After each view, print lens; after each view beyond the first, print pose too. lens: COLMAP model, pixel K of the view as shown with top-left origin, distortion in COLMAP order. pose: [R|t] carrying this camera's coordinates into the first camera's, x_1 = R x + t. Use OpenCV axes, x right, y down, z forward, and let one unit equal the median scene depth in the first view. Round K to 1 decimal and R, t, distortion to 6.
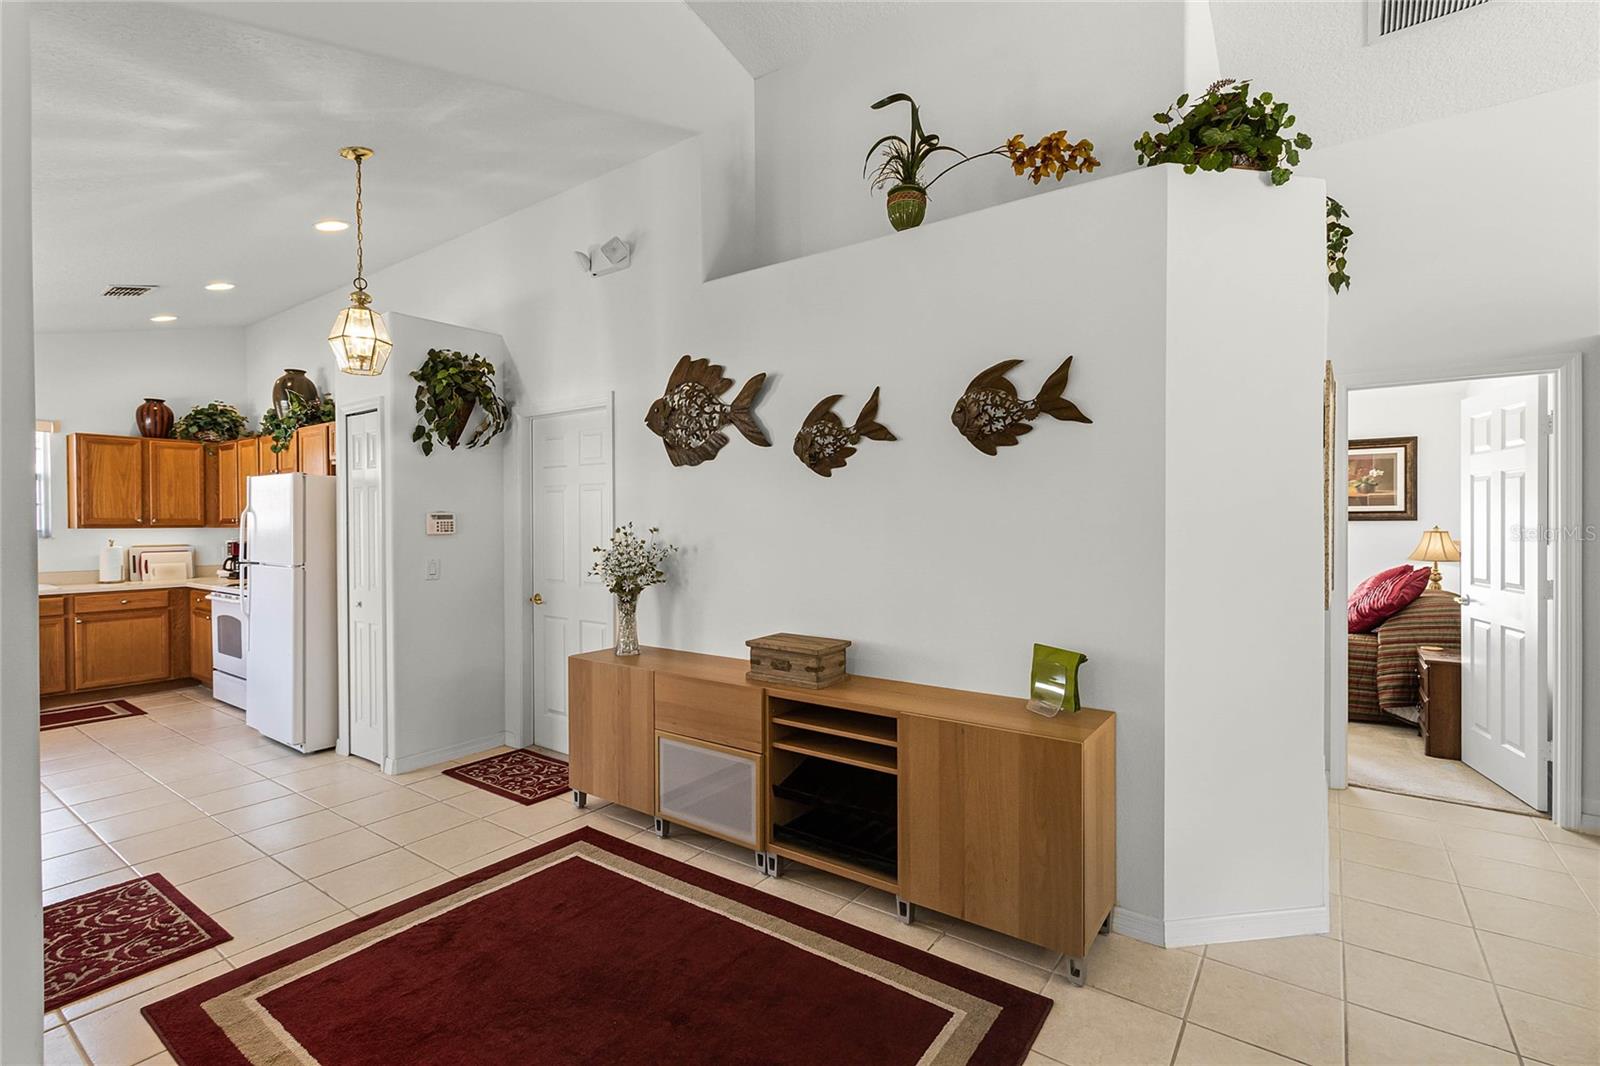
lens RADIAL K [[744.7, 0, 800.0], [0, 744.7, 533.0], [0, 0, 1]] dist [-0.000753, -0.000106]
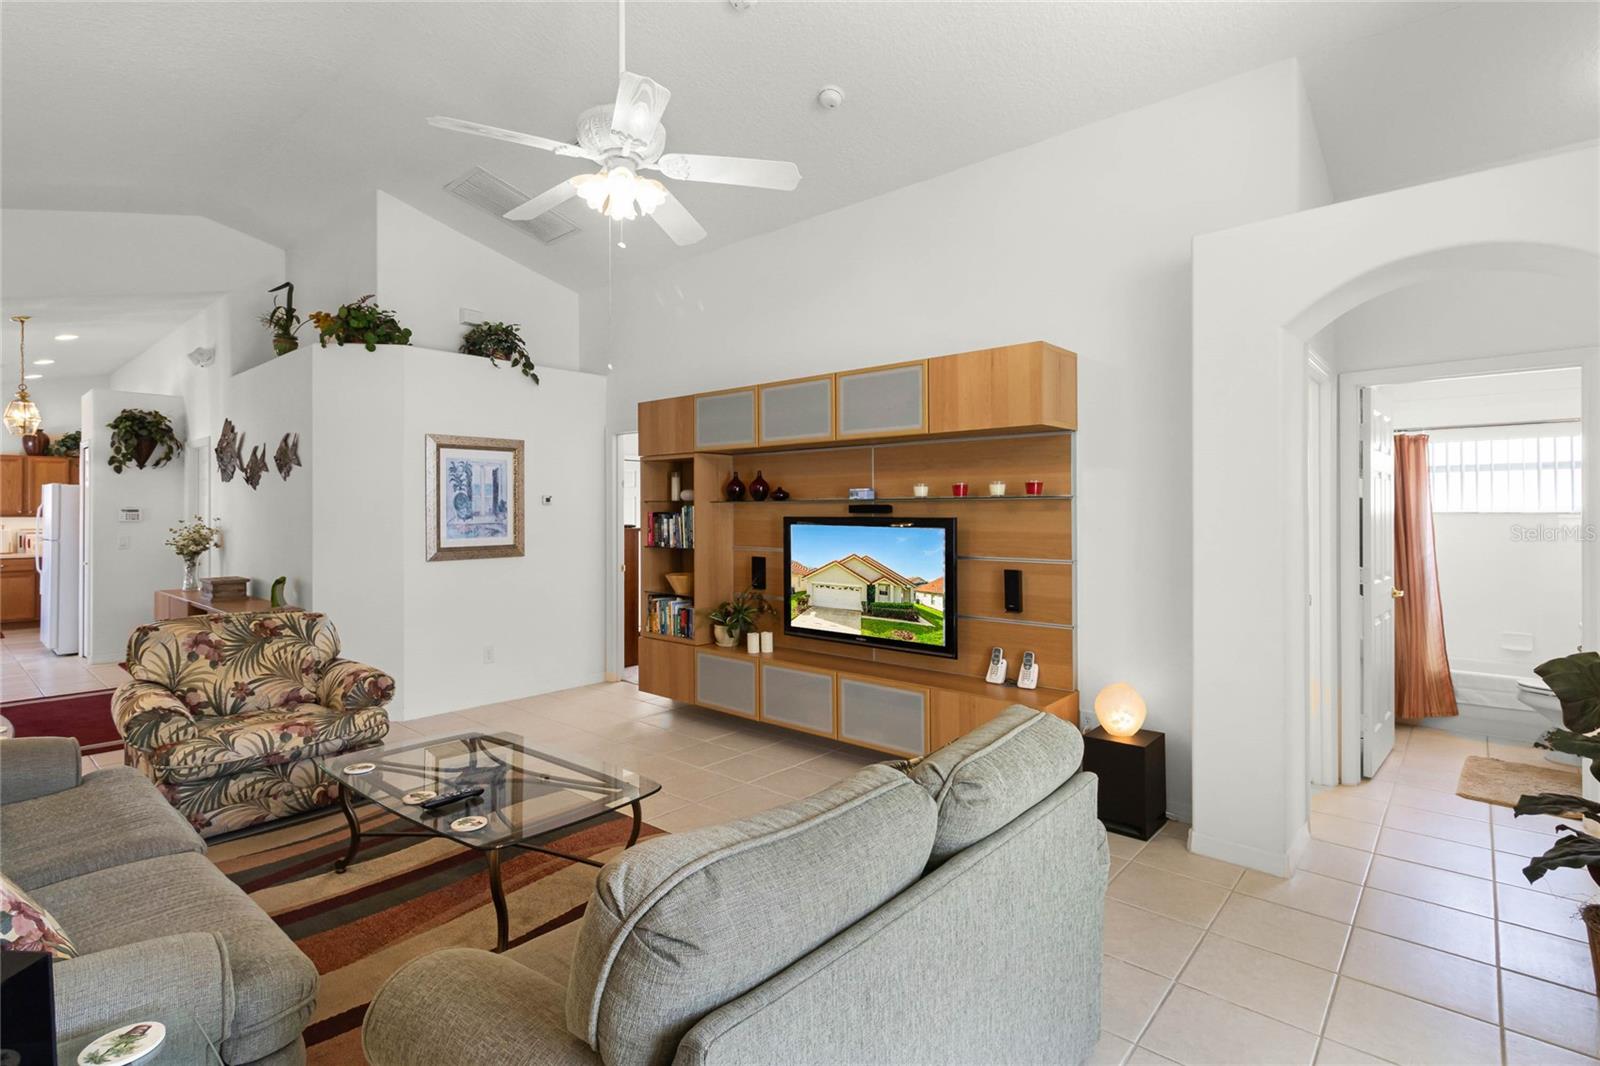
lens RADIAL K [[780.5, 0, 798.4], [0, 780.5, 508.8], [0, 0, 1]] dist [-0.001317, -0.000144]
pose [[0.995760, 0.001851, -0.091969, 1.136497], [-0.003701, 0.999794, -0.019950, 0.003230], [0.091913, 0.020206, 0.995562, -0.572632]]
